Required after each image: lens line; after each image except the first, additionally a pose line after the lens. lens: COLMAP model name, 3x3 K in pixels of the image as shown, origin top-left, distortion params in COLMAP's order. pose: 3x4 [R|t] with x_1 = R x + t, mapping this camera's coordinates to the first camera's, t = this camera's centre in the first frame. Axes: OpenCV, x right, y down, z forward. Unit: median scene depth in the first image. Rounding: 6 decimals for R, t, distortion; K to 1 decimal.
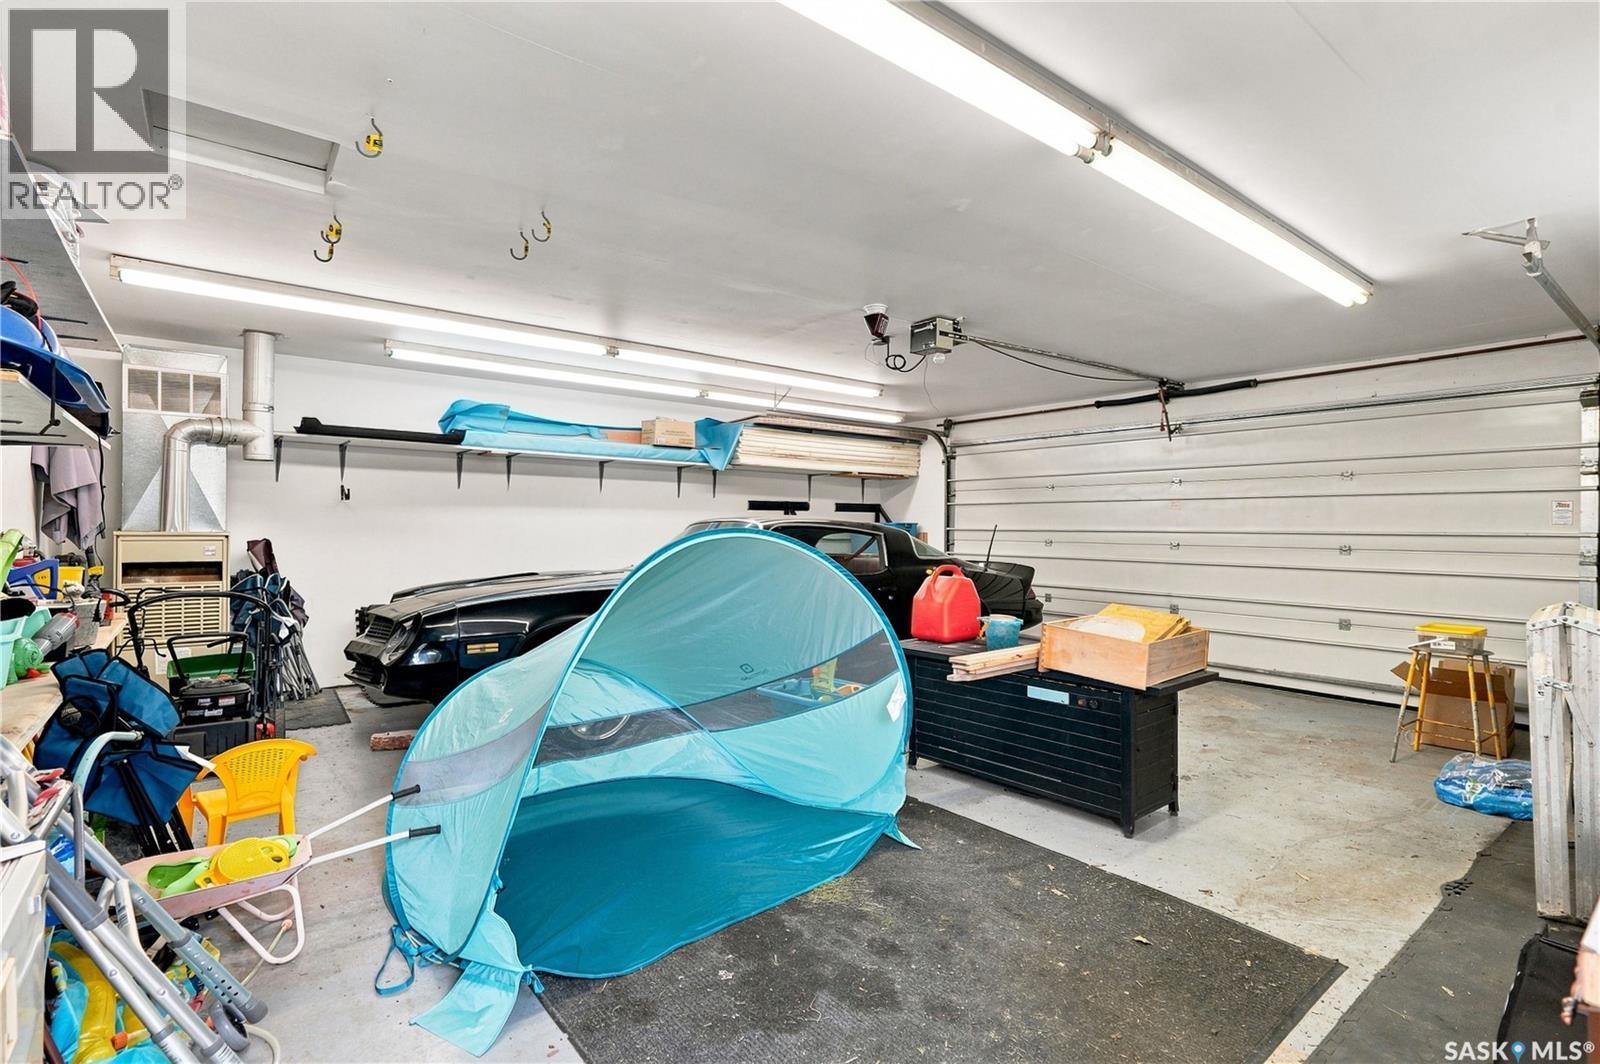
lens RADIAL K [[744.4, 0, 798.9], [0, 744.4, 546.4], [0, 0, 1]] dist [0.000508, 0.000035]
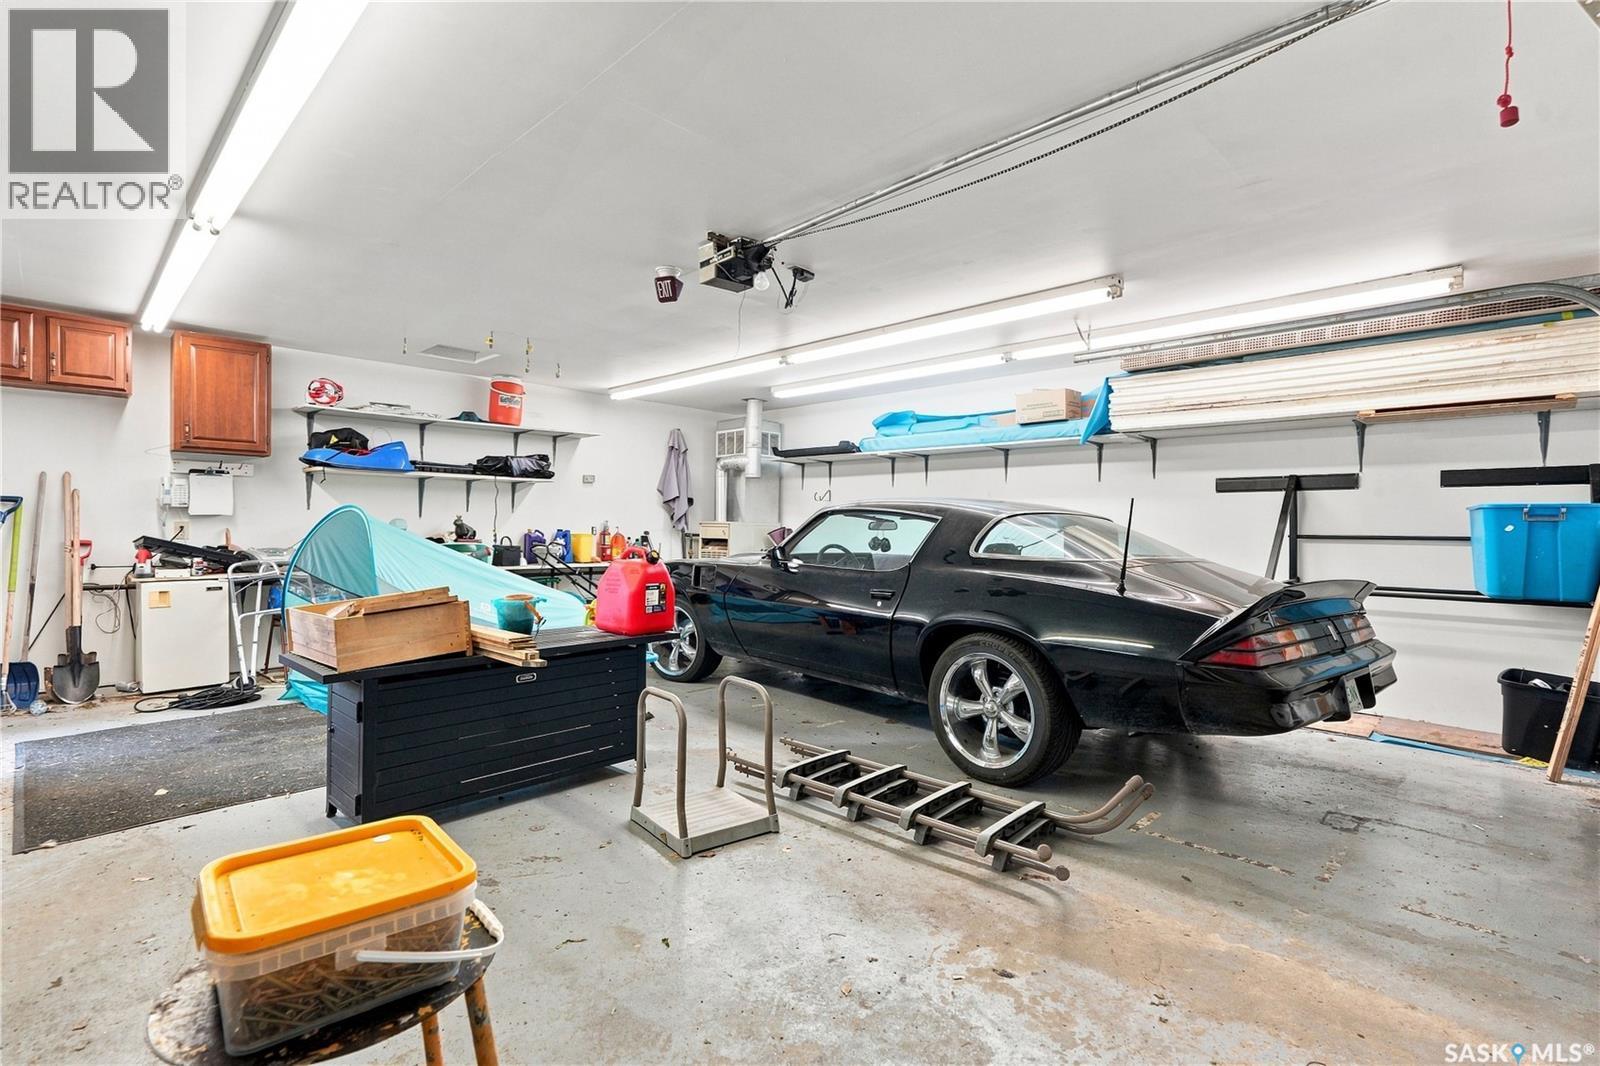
lens RADIAL K [[744.4, 0, 798.9], [0, 744.4, 547.4], [0, 0, 1]] dist [0.000508, 0.000035]
pose [[0.124931, 0.025126, -0.991847, 0.690304], [-0.035256, 0.999160, 0.020870, -0.001298], [0.991539, 0.032362, 0.125712, 0.691497]]
